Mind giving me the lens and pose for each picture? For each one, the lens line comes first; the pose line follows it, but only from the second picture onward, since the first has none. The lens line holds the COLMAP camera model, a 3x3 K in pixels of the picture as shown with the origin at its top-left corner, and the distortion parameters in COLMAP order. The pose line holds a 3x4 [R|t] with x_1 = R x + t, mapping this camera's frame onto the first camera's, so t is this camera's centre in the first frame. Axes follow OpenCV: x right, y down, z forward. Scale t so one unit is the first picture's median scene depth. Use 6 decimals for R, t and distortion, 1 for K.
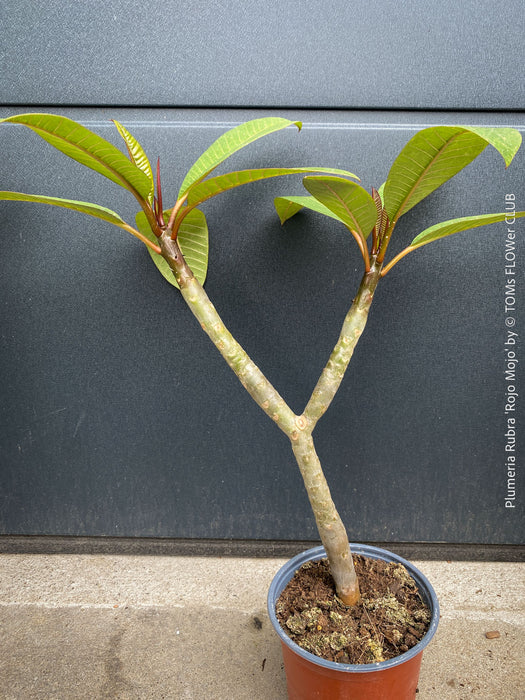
lens RADIAL K [[564.2, 0, 263.0], [0, 564.2, 351.3], [0, 0, 1]] dist [0.000631, 0.002845]
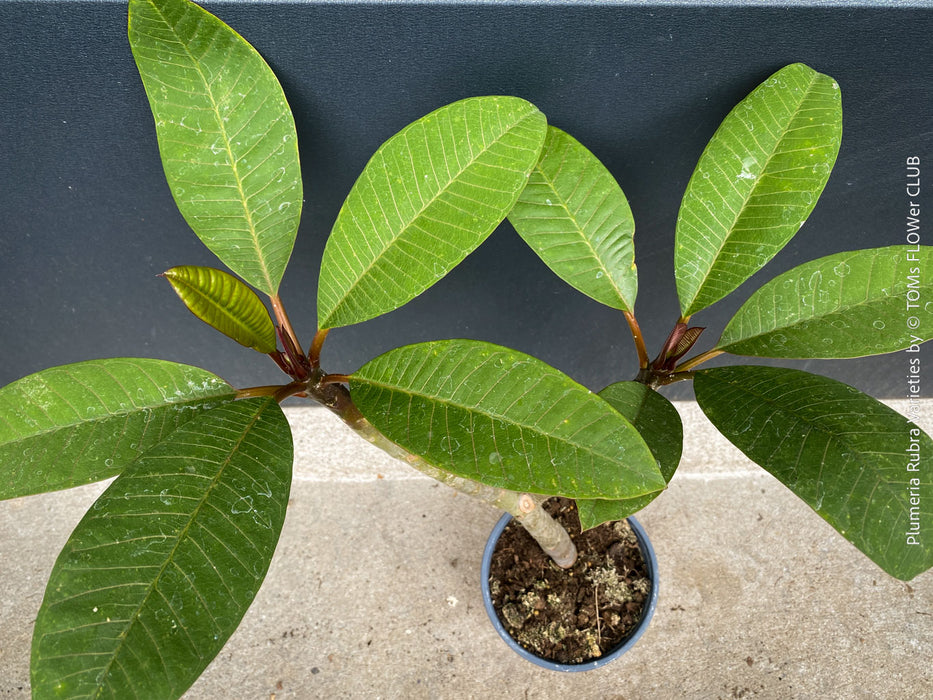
lens RADIAL K [[752.0, 0, 469.3], [0, 752.0, 351.4], [0, 0, 1]] dist [0.000631, 0.002845]
pose [[0.998864, -0.030717, 0.036432, 0.277637], [-0.006965, 0.662209, 0.749287, -0.567615], [-0.047141, -0.748689, 0.661243, 0.343233]]
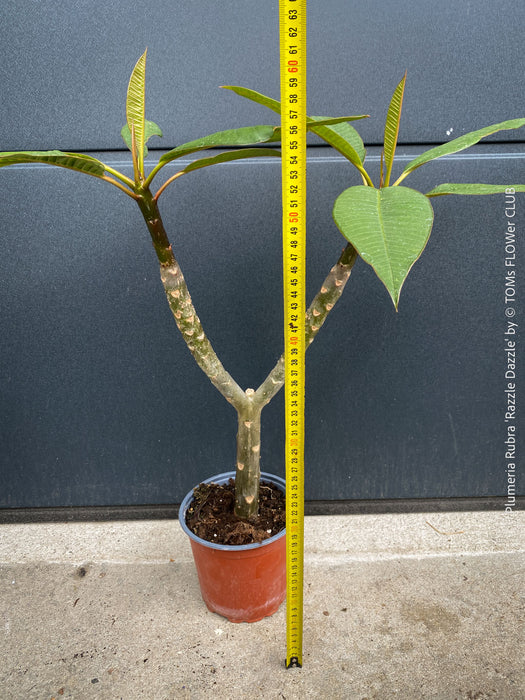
lens RADIAL K [[564.2, 0, 264.4], [0, 564.2, 349.4], [0, 0, 1]] dist [0.000631, 0.002845]
pose [[0.999108, -0.039273, 0.015531, 0.368829], [0.039102, 0.999174, 0.011104, 0.003509], [-0.015955, -0.010487, 0.999818, -0.209500]]
